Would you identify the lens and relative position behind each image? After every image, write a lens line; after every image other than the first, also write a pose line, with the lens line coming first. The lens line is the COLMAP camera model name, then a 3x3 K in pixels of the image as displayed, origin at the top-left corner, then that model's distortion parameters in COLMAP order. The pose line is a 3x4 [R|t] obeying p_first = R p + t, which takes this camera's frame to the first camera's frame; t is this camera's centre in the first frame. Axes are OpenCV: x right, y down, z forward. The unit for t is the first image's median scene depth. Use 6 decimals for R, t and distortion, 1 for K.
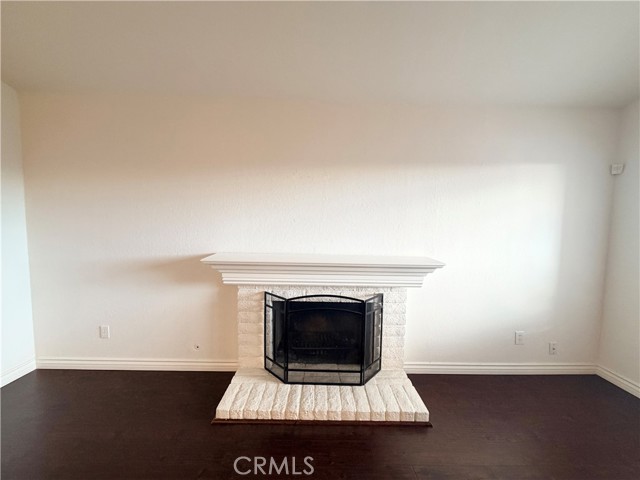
lens RADIAL K [[254.4, 0, 320.2], [0, 254.4, 239.6], [0, 0, 1]] dist [0.001915, 0.000165]
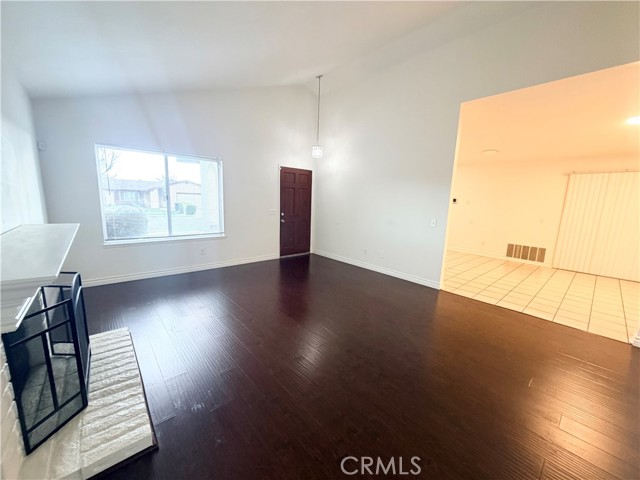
lens RADIAL K [[254.4, 0, 320.2], [0, 254.4, 243.1], [0, 0, 1]] dist [0.001915, 0.000165]
pose [[-0.646988, -0.169115, 0.743509, -1.062838], [0.006239, 0.973888, 0.226945, -0.069390], [-0.762474, 0.151469, -0.629039, 0.877898]]
